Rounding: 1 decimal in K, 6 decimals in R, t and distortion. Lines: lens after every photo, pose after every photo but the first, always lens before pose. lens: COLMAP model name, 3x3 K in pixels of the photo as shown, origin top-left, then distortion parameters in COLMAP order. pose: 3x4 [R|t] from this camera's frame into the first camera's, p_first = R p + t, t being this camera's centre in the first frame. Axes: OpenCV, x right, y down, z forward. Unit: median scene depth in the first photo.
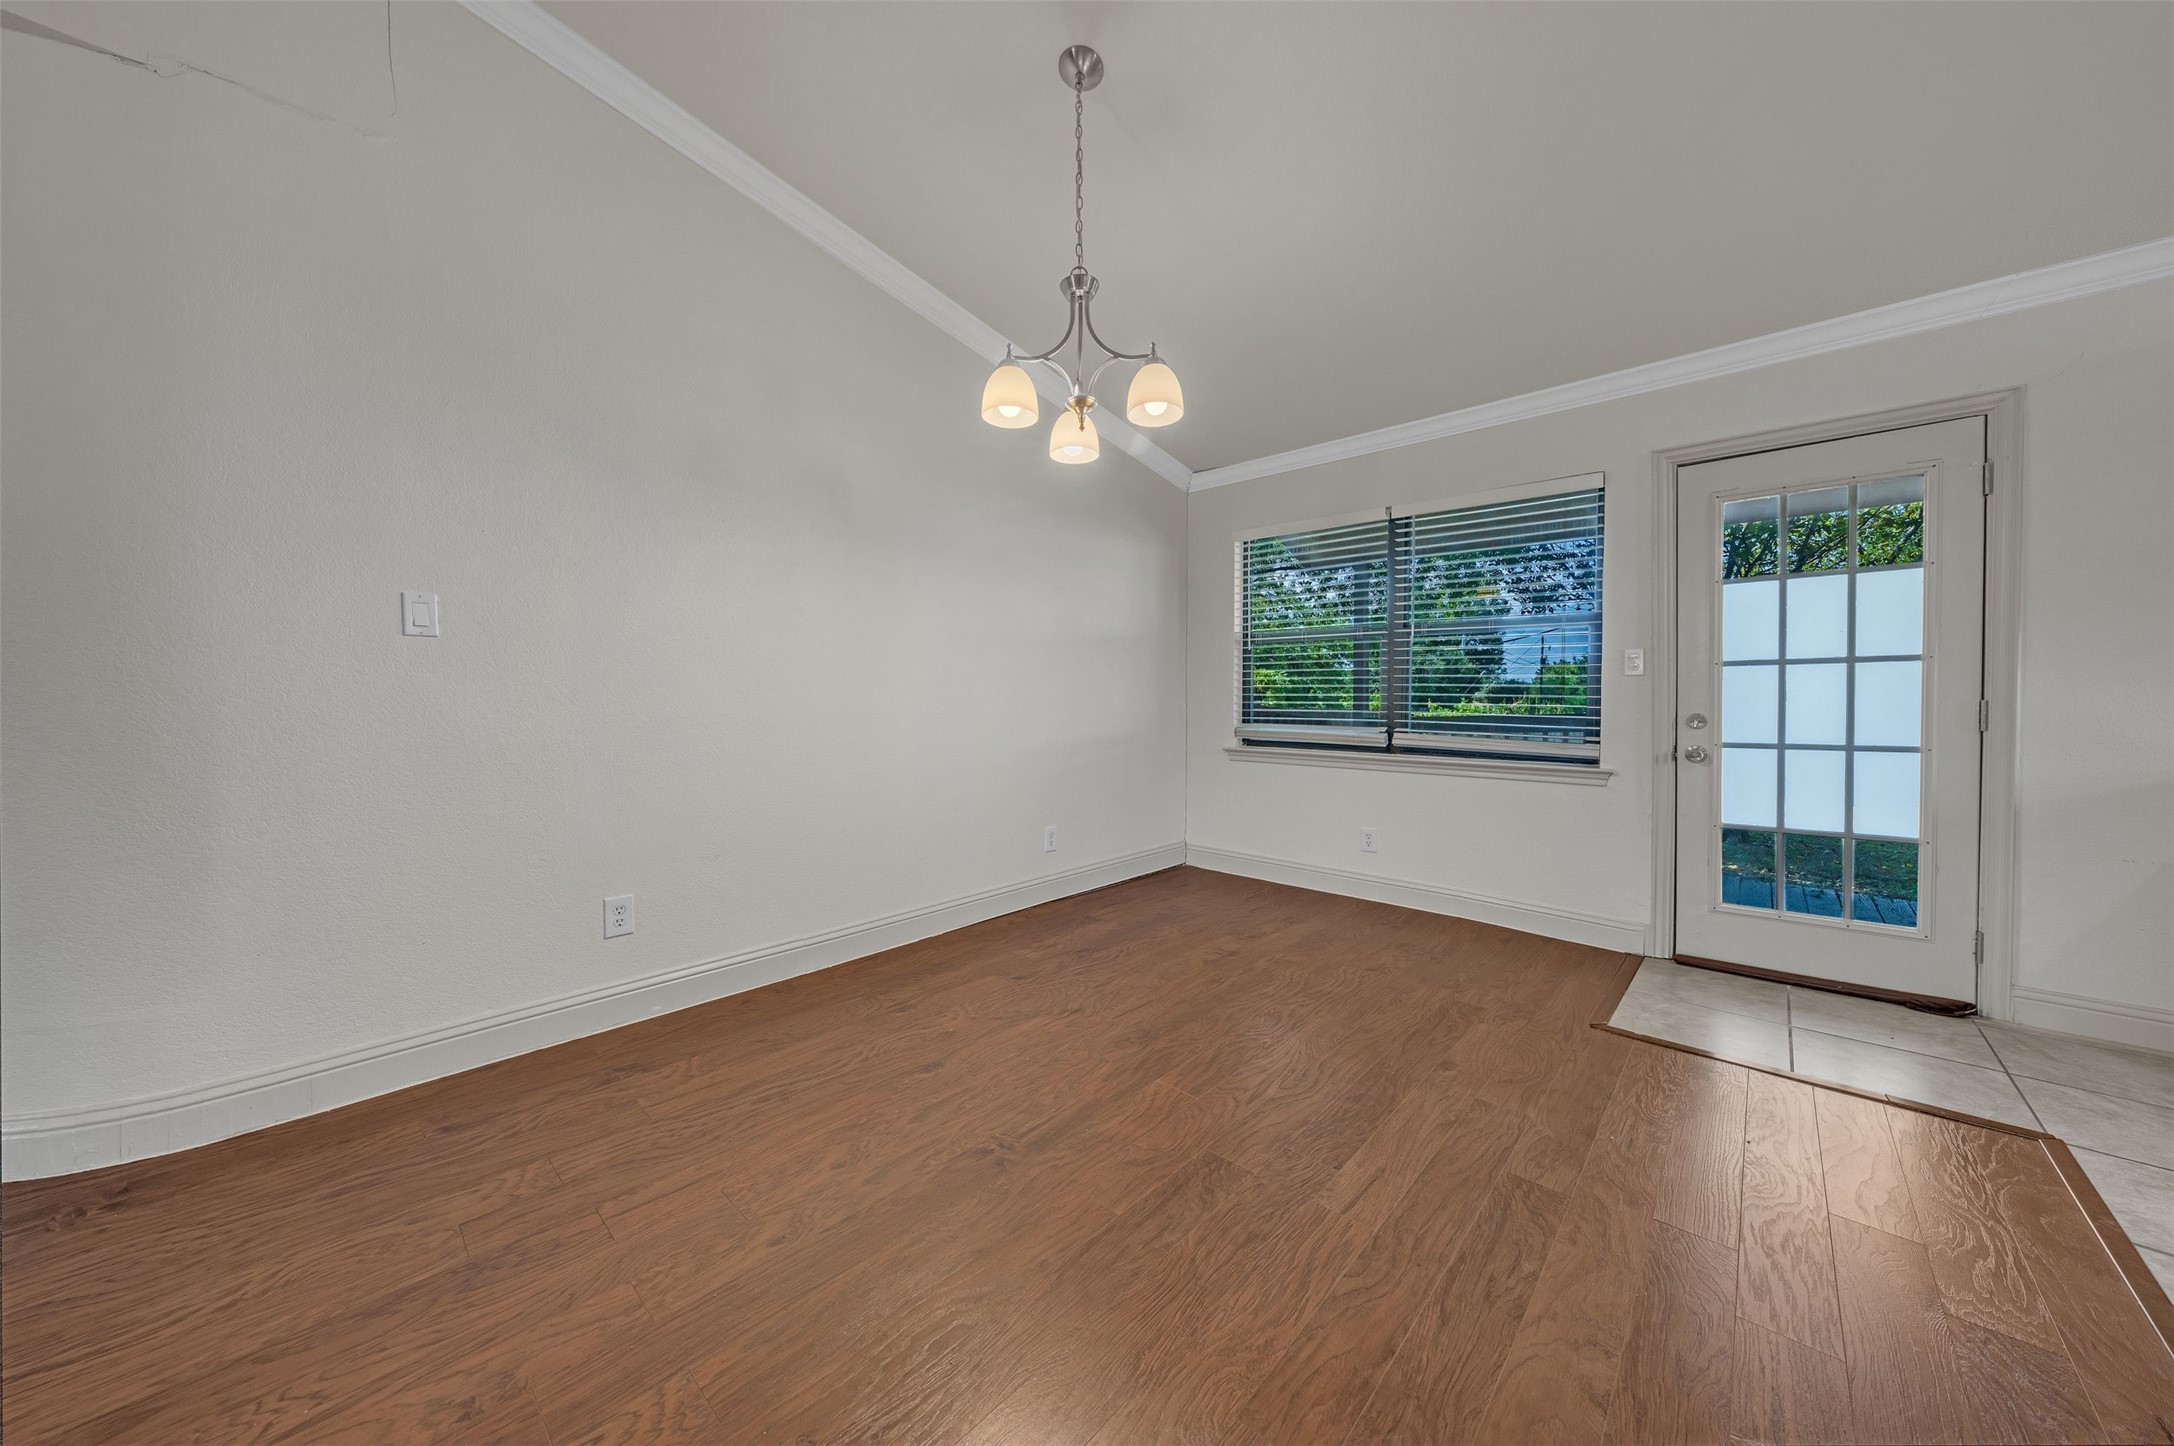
lens RADIAL K [[739.9, 0, 1093.4], [0, 739.9, 718.2], [0, 0, 1]] dist [0.001268, -0.000615]
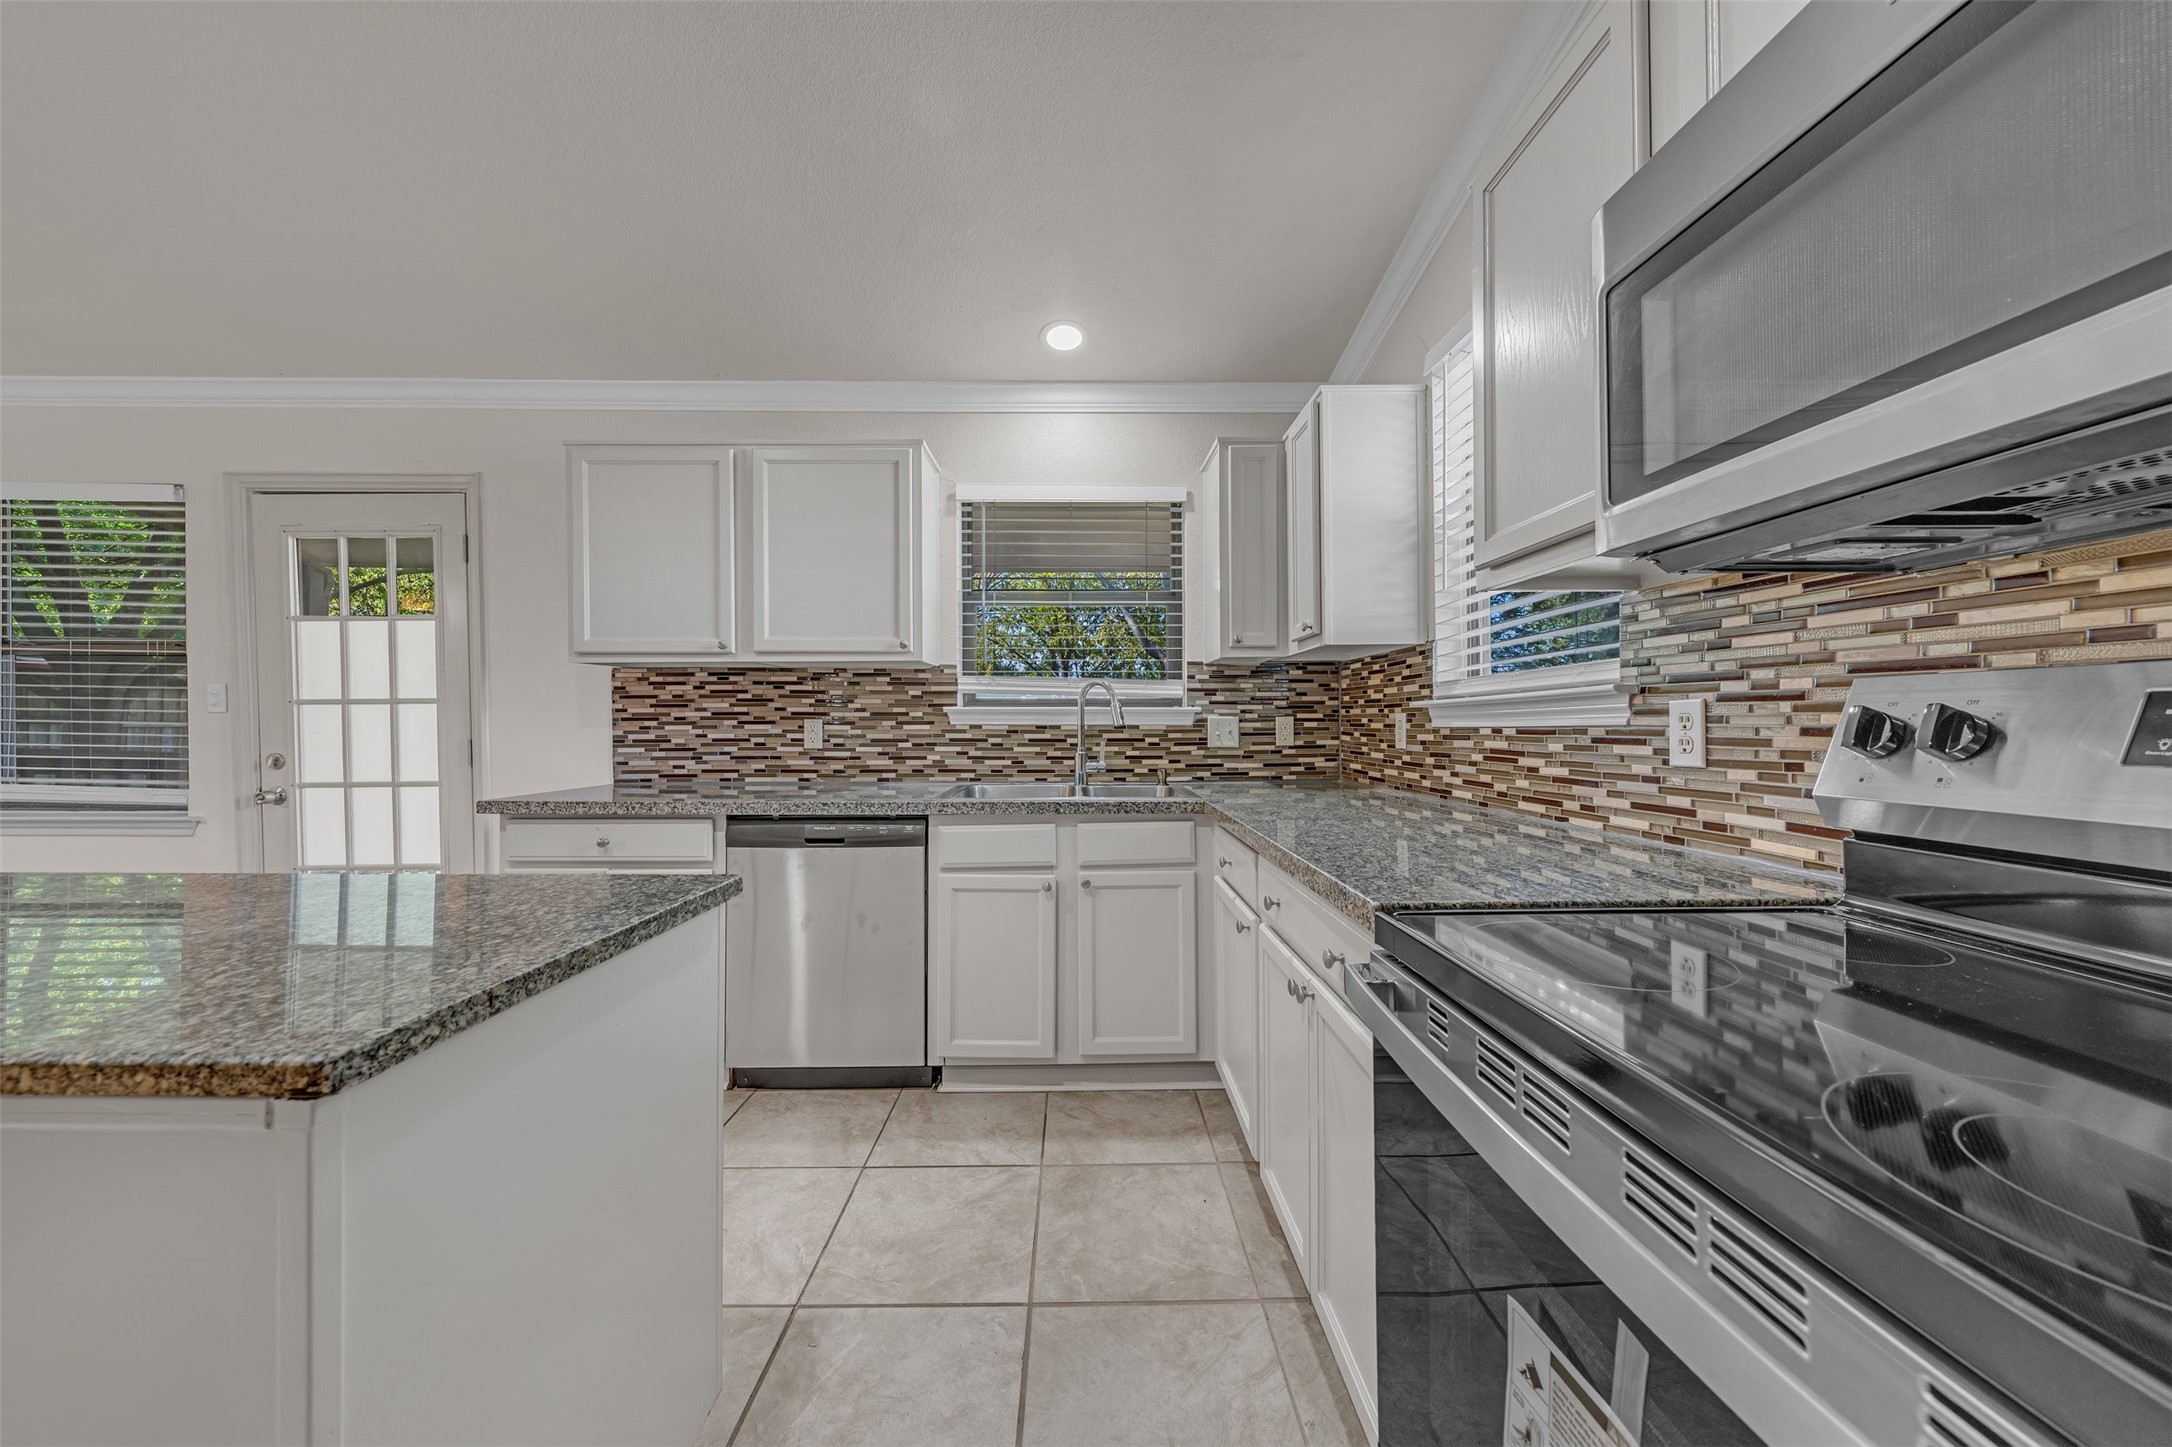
lens RADIAL K [[739.2, 0, 1090.6], [0, 739.2, 719.1], [0, 0, 1]] dist [0.001268, -0.000615]
pose [[0.732151, 0.001009, 0.681142, 1.005210], [0.017219, 0.999652, -0.019989, -0.014408], [-0.680925, 0.026364, 0.731878, -0.446680]]
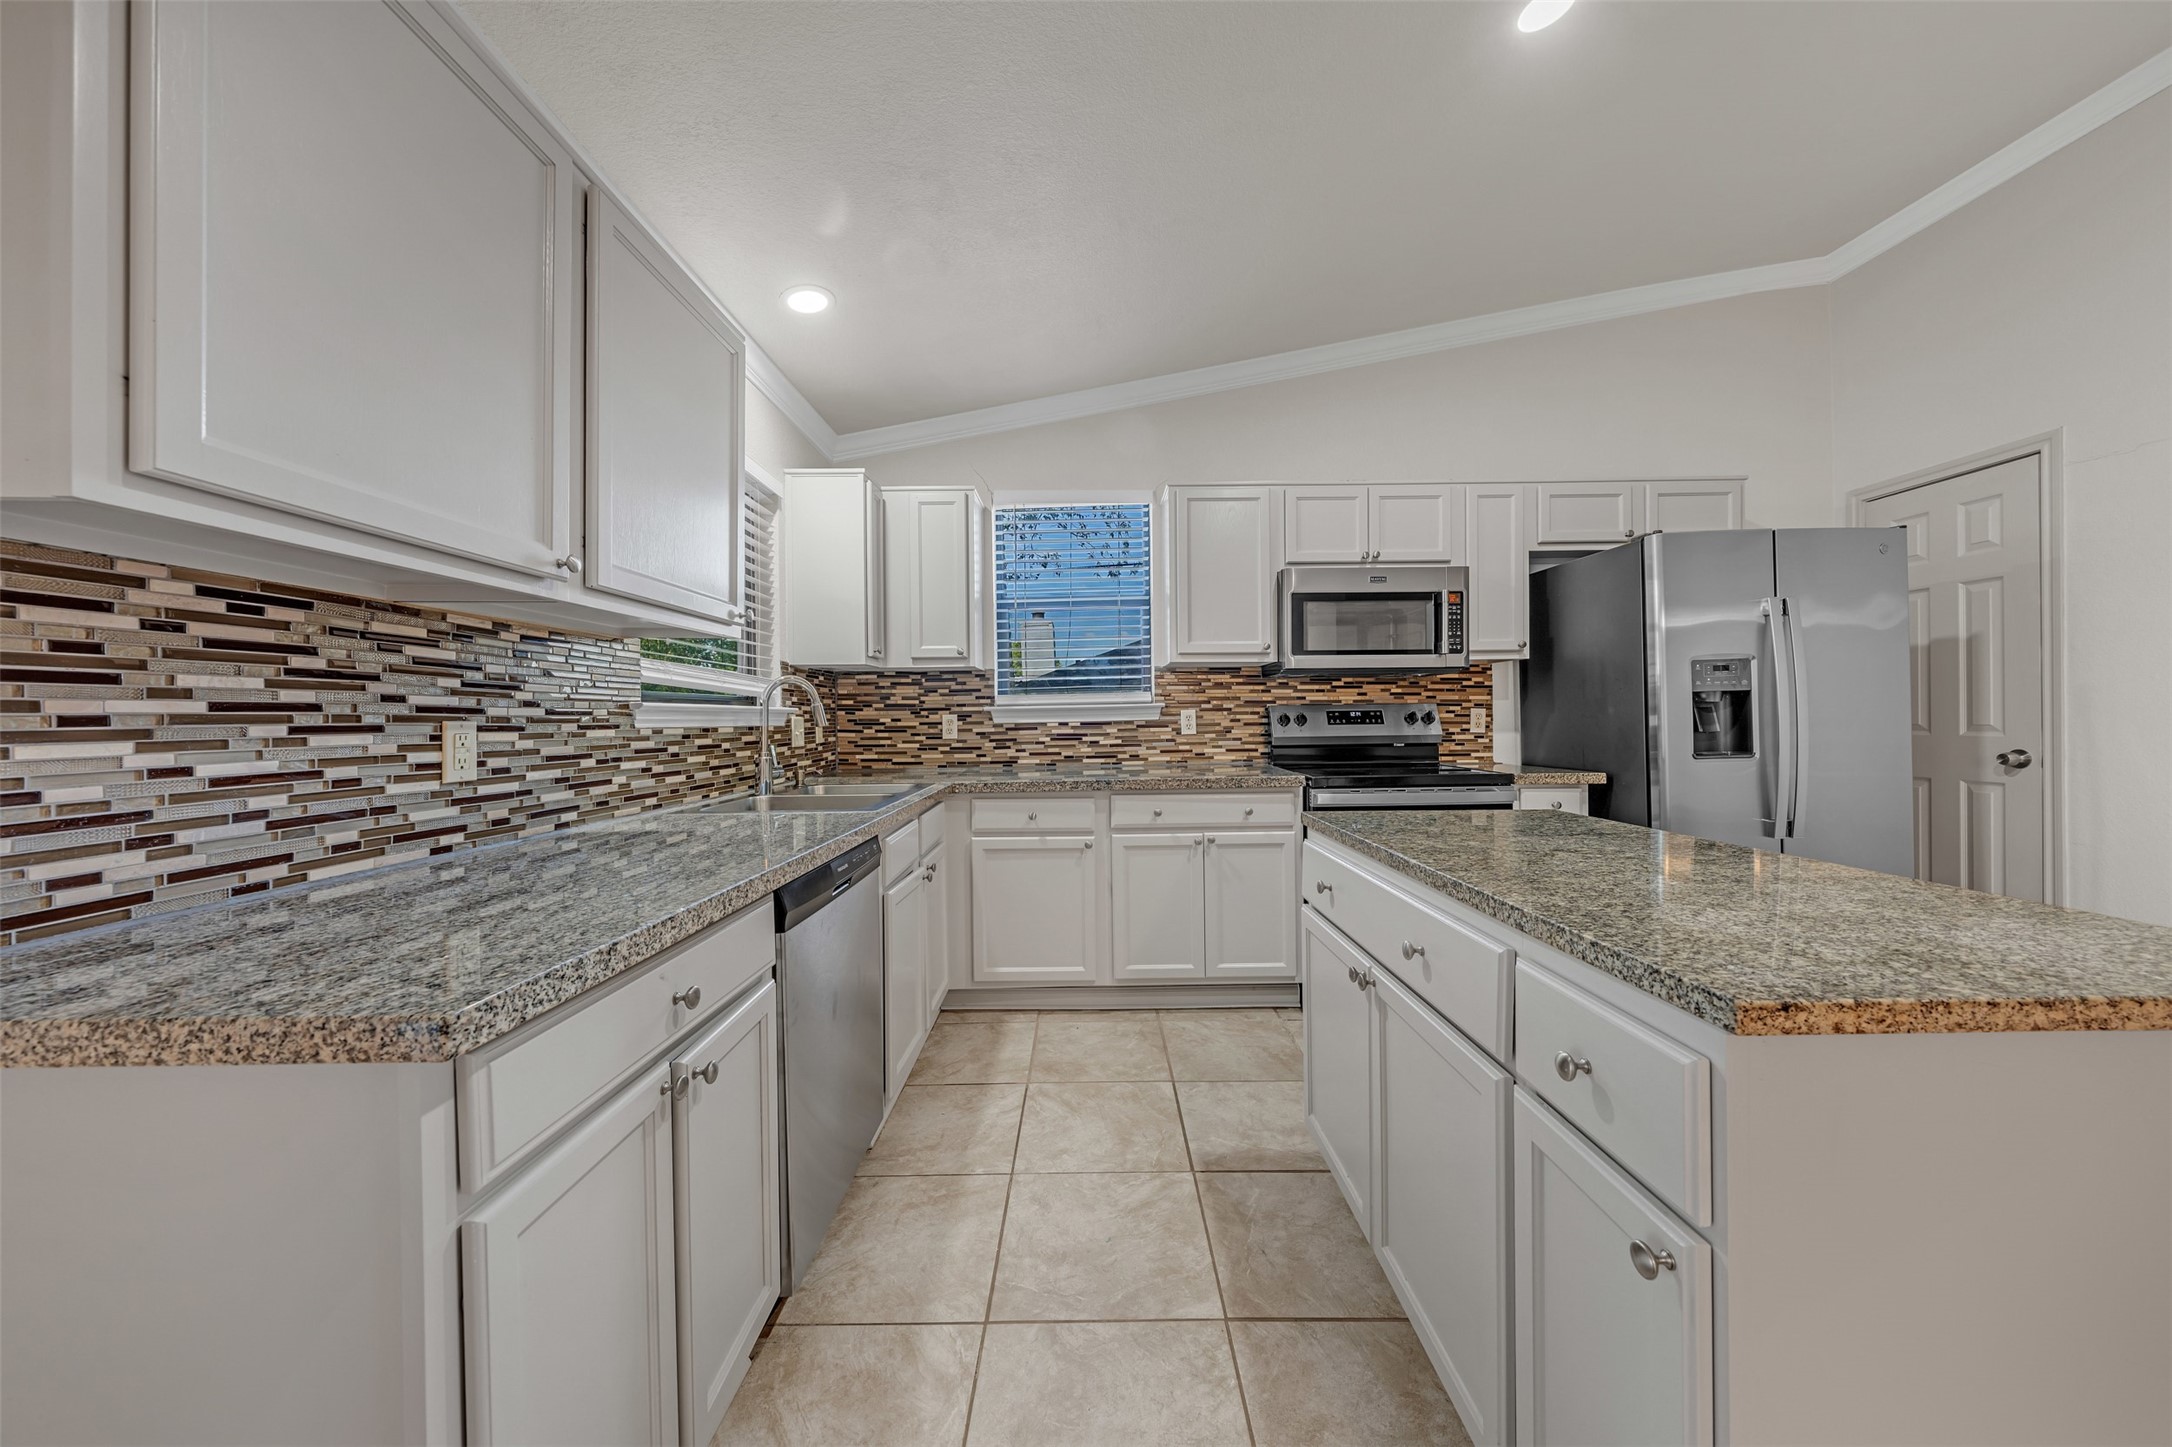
lens RADIAL K [[739.2, 0, 1084.4], [0, 739.2, 720.4], [0, 0, 1]] dist [0.001268, -0.000615]
pose [[-0.667457, 0.003618, 0.744640, 0.773125], [0.027146, 0.999442, 0.019476, -0.040097], [-0.744153, 0.033213, -0.667183, 0.584230]]
